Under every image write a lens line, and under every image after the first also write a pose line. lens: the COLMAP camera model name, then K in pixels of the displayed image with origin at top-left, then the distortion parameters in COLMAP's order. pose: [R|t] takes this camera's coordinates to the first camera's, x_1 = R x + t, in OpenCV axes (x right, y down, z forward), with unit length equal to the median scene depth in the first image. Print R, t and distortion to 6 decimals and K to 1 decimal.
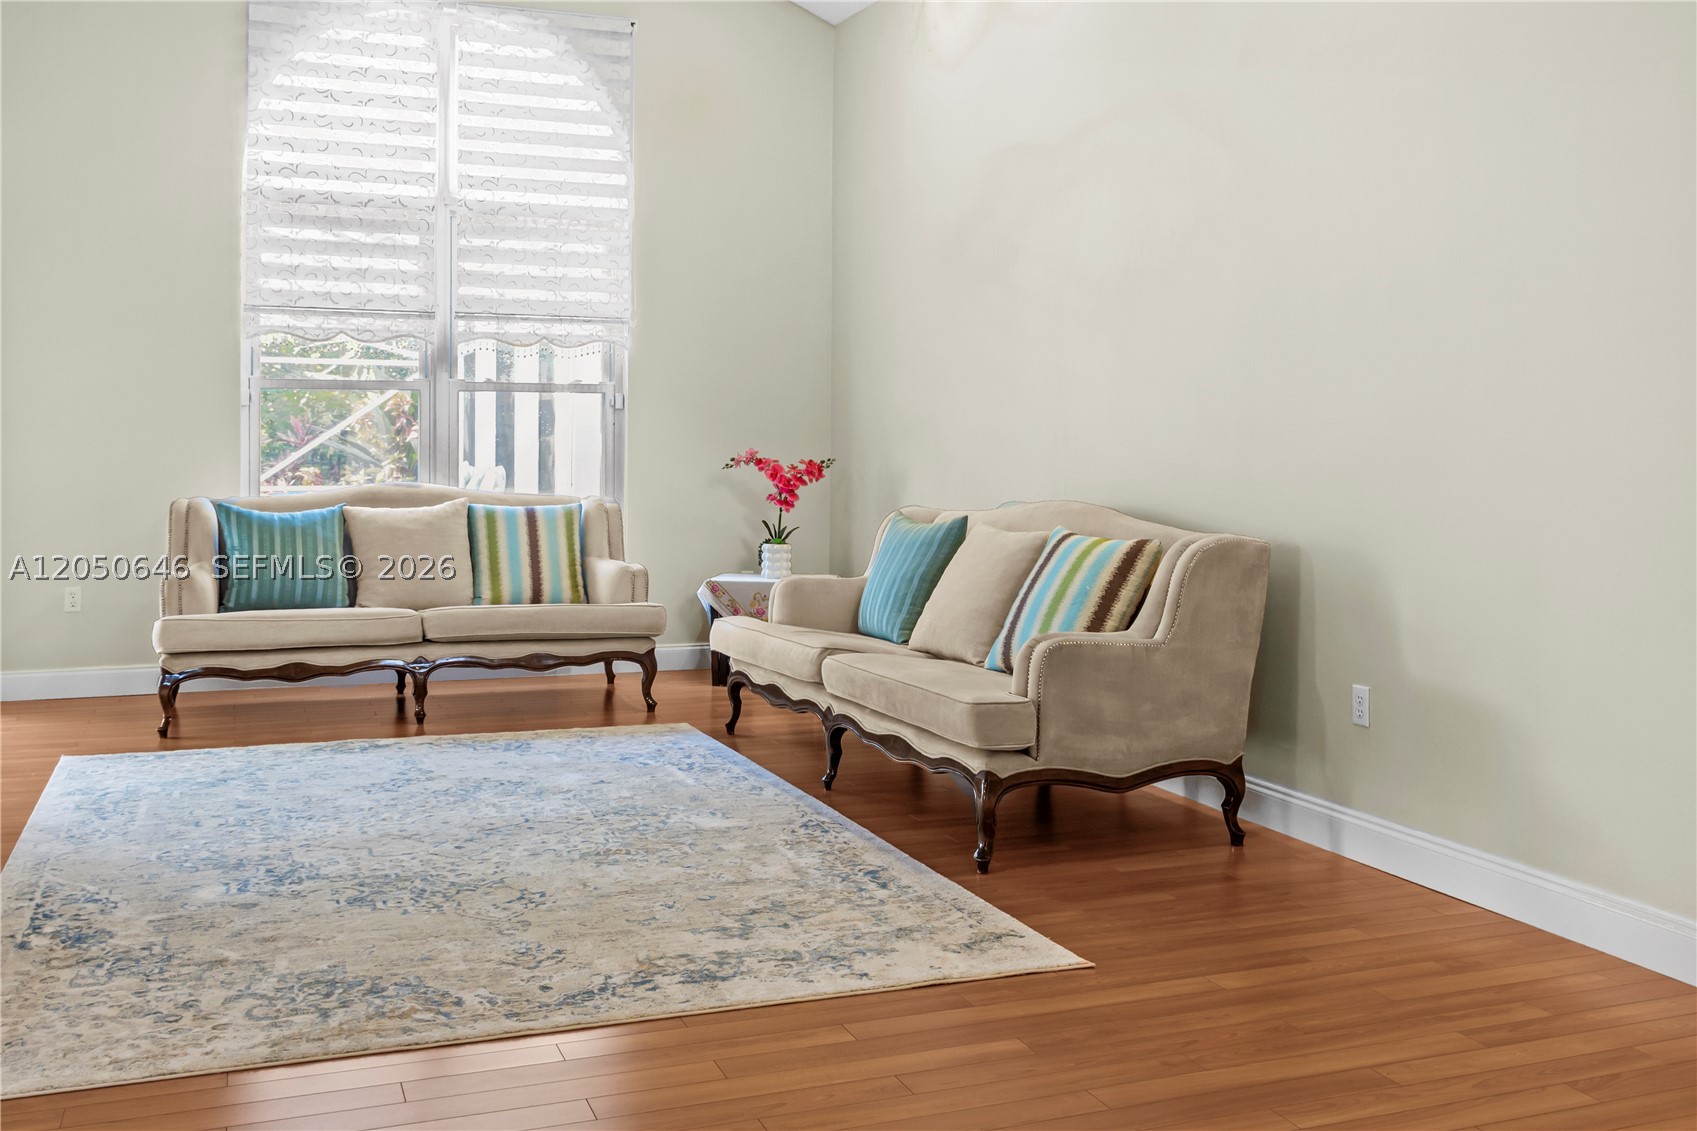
lens RADIAL K [[1561.4, 0, 843.8], [0, 1561.4, 437.7], [0, 0, 1]] dist [-0.009181, 0.000031]
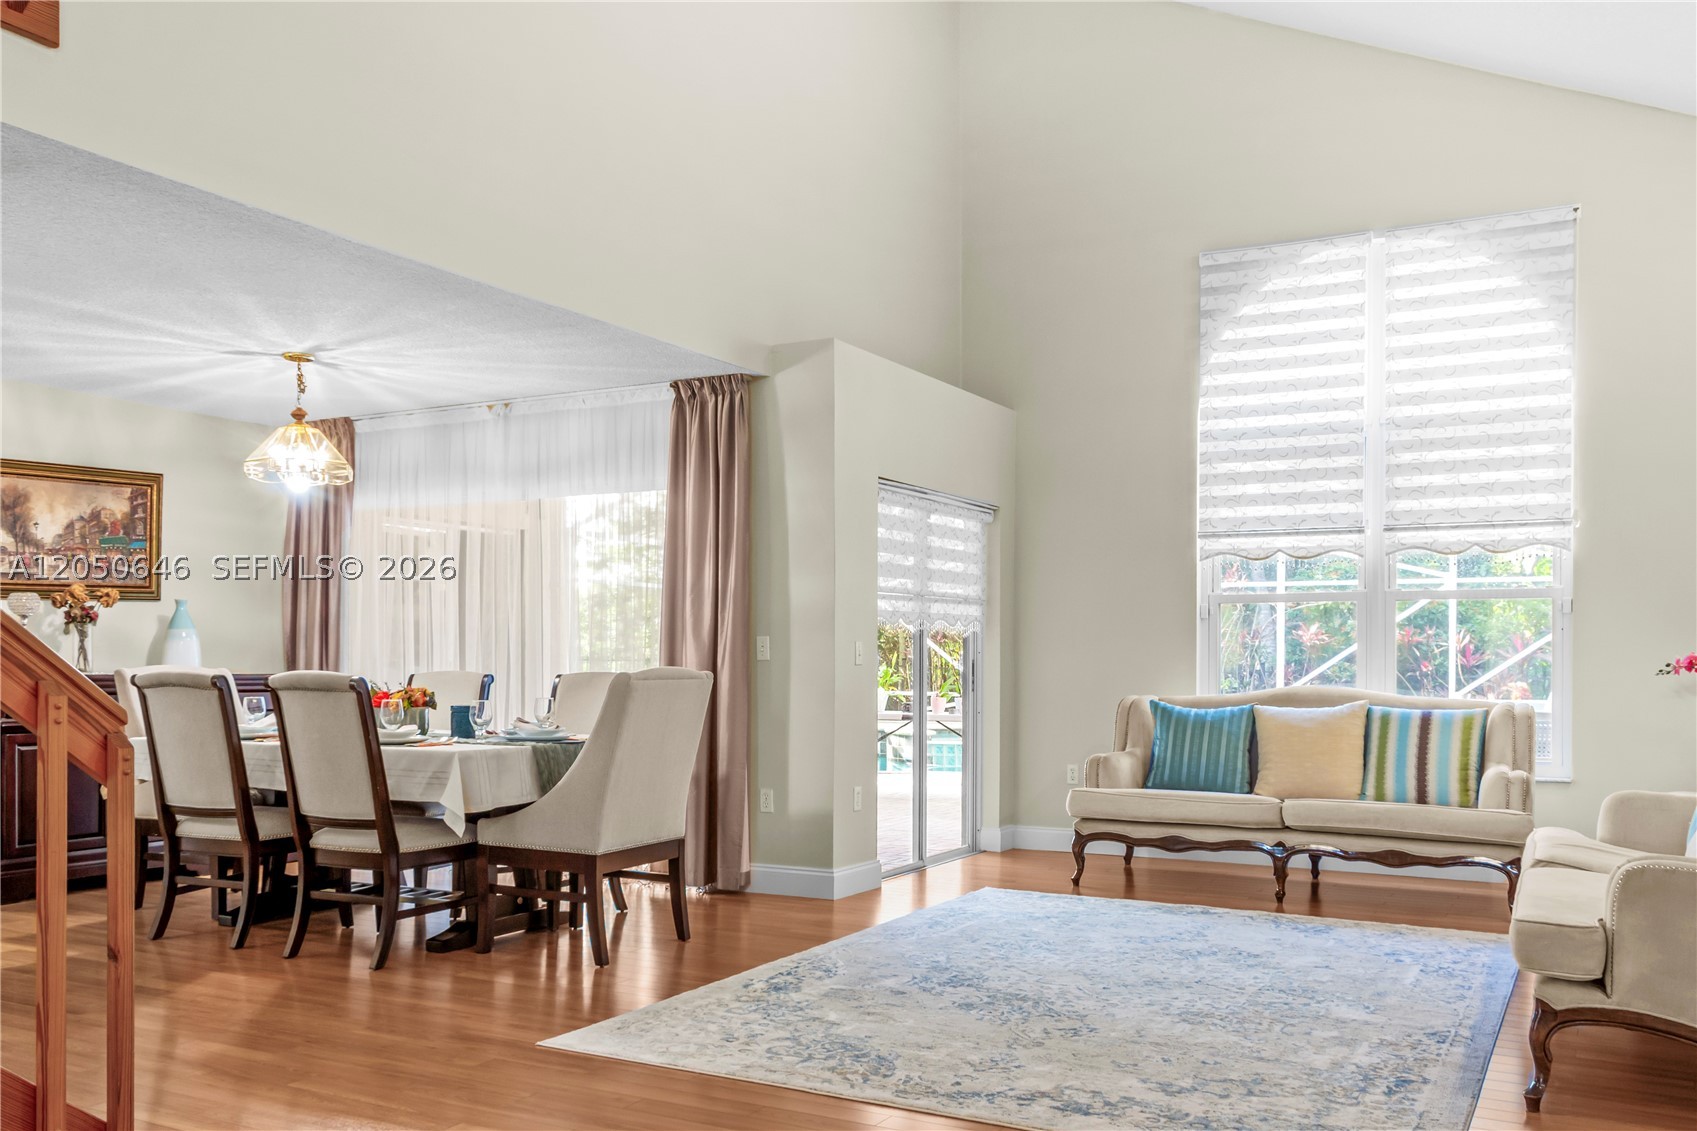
lens RADIAL K [[1450.2, 0, 848.7], [0, 1450.2, 666.9], [0, 0, 1]] dist [-0.001244, 0.006776]
pose [[0.647747, 0.000526, -0.761855, 0.295858], [0.003253, 0.999989, 0.003456, 0.011890], [0.761849, -0.004717, 0.647738, 0.099672]]
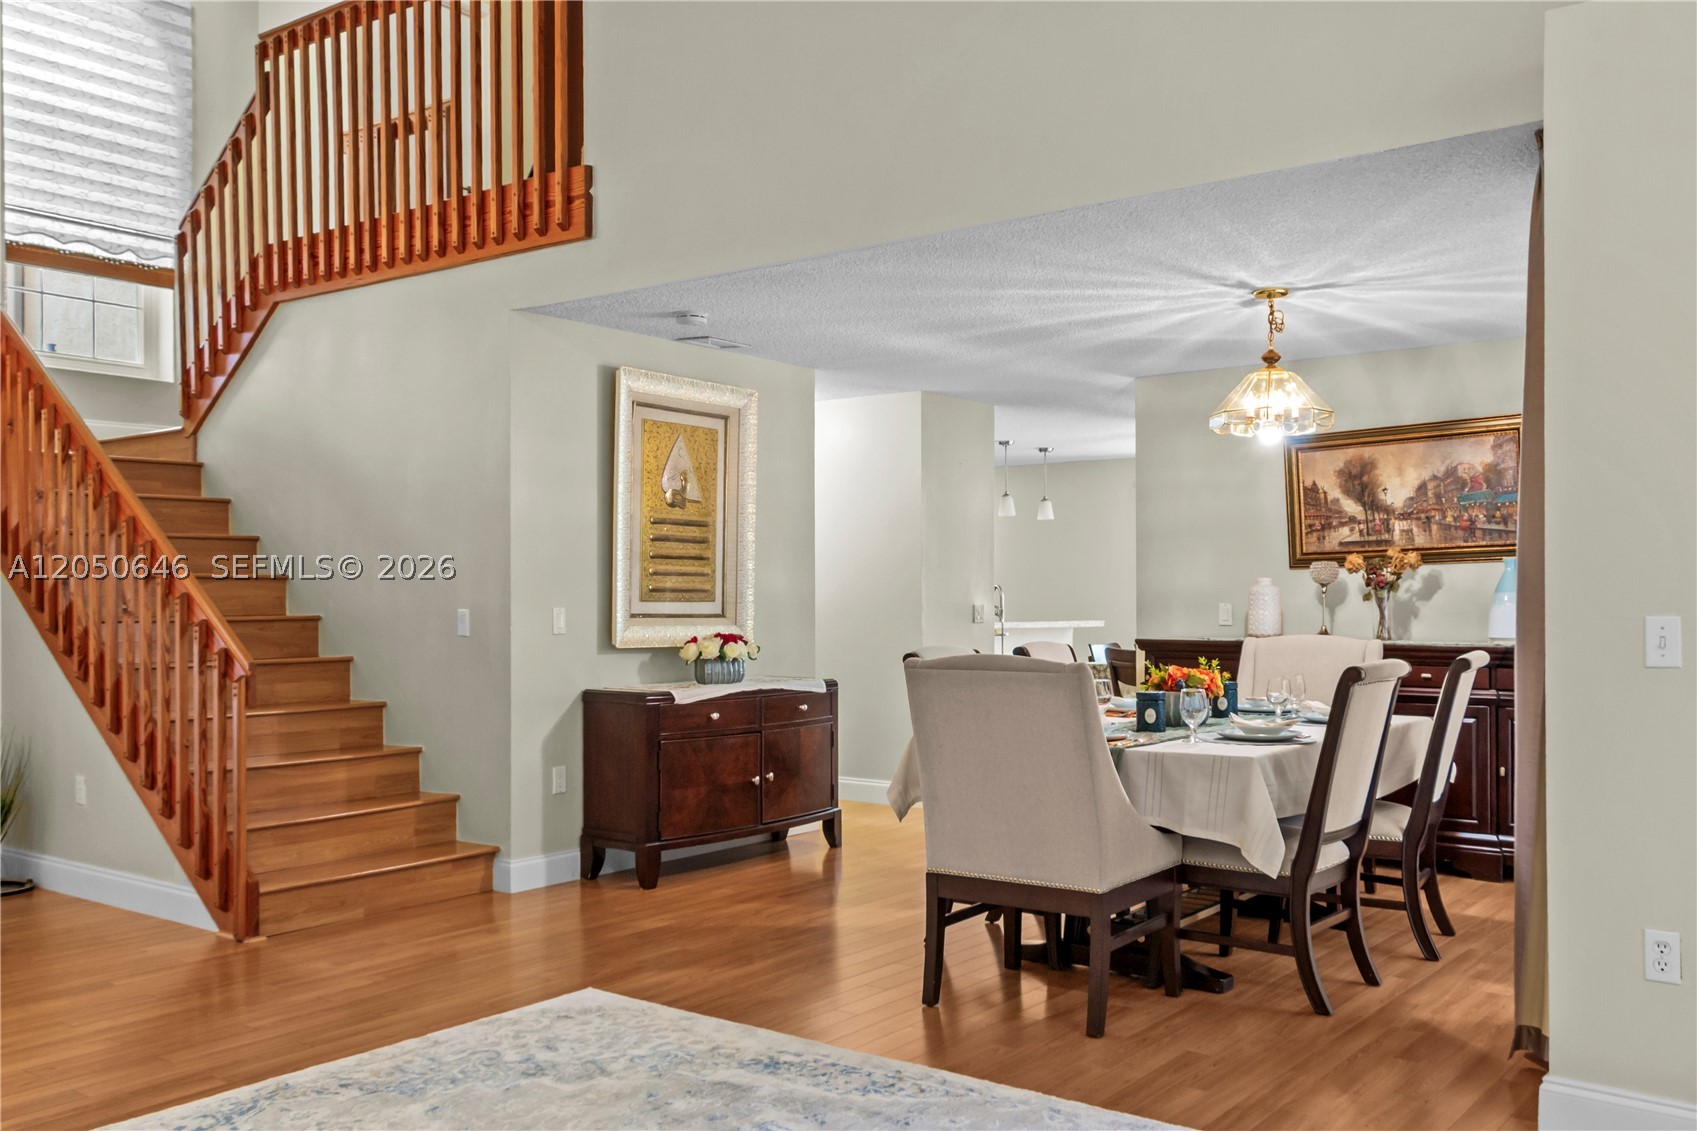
lens RADIAL K [[1487.9, 0, 820.3], [0, 1487.9, 568.4], [0, 0, 1]] dist [0.005391, 0.003837]
pose [[-0.863162, -0.013669, -0.504742, 0.012149], [-0.001218, 0.999687, -0.024990, -0.005625], [0.504926, -0.020955, -0.862908, 1.028271]]
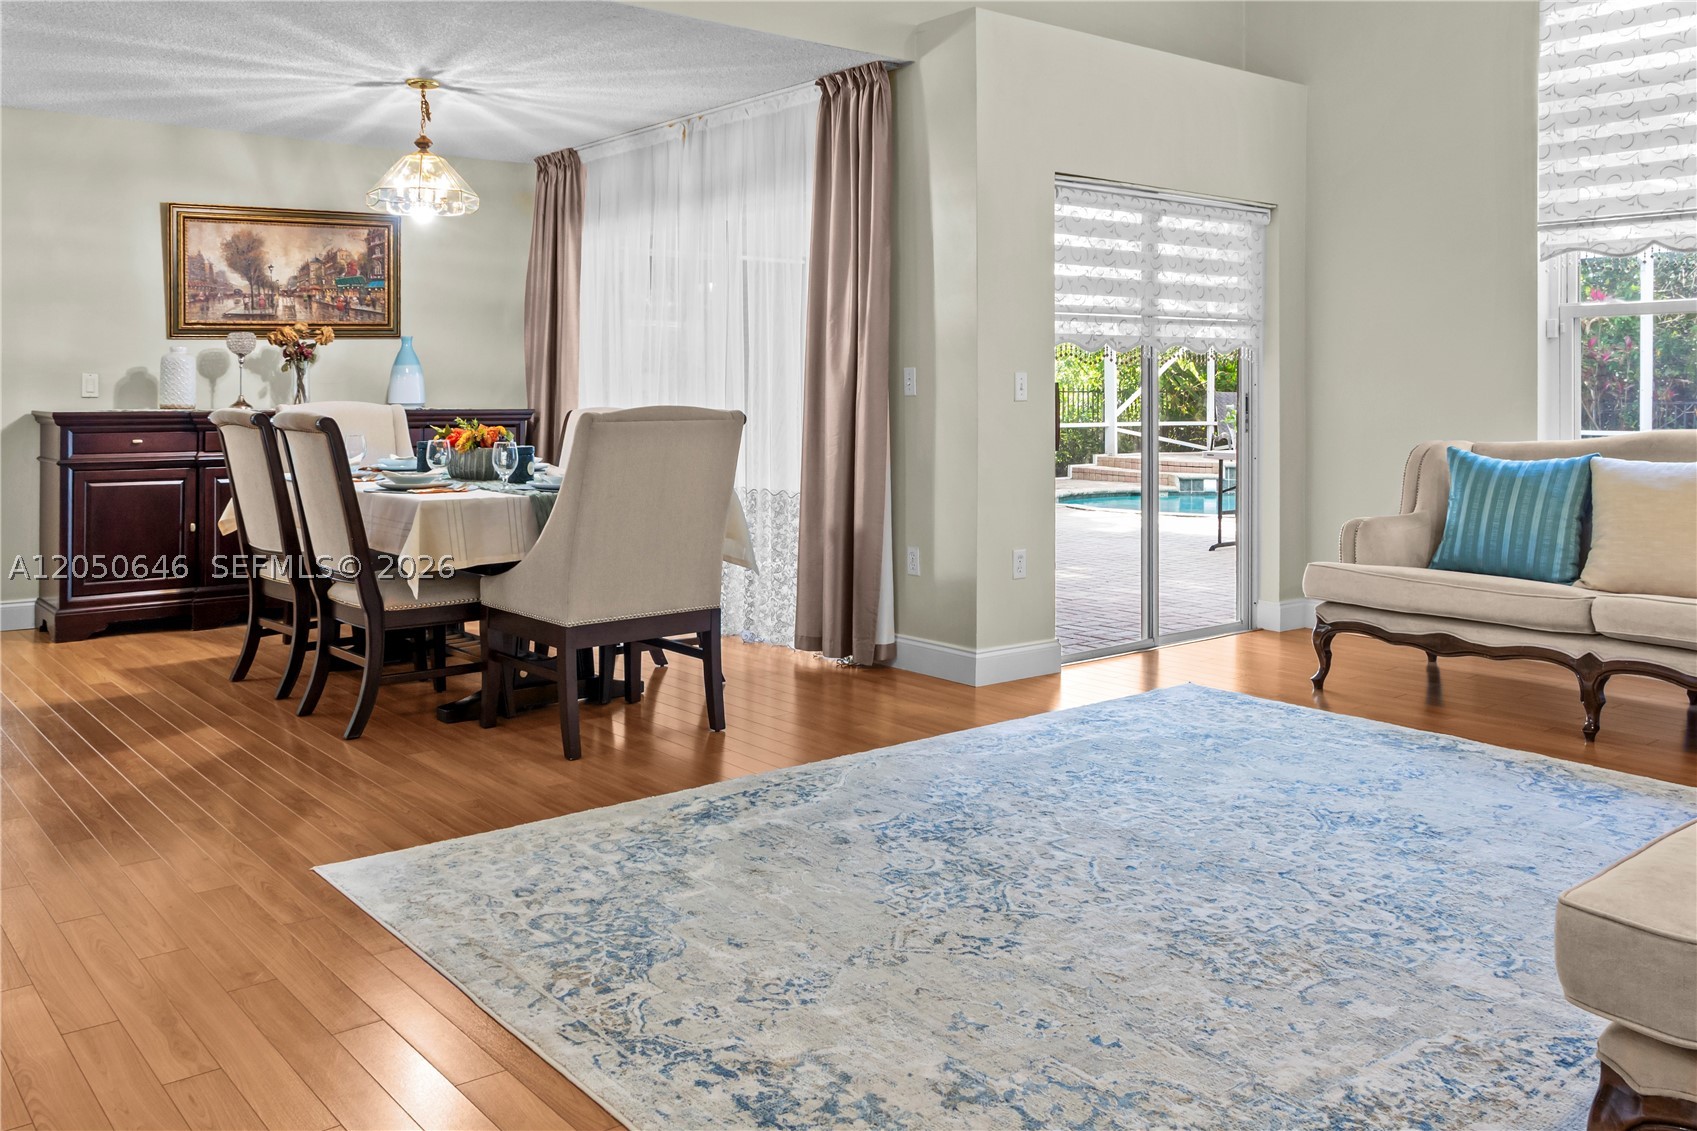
lens RADIAL K [[1398.2, 0, 842.1], [0, 1398.2, 384.1], [0, 0, 1]] dist [0.007827, 0.005433]
pose [[0.304440, -0.008527, -0.952493, 0.264328], [0.005306, 0.999960, -0.007256, 0.009594], [0.952517, -0.002845, 0.304473, 0.414383]]
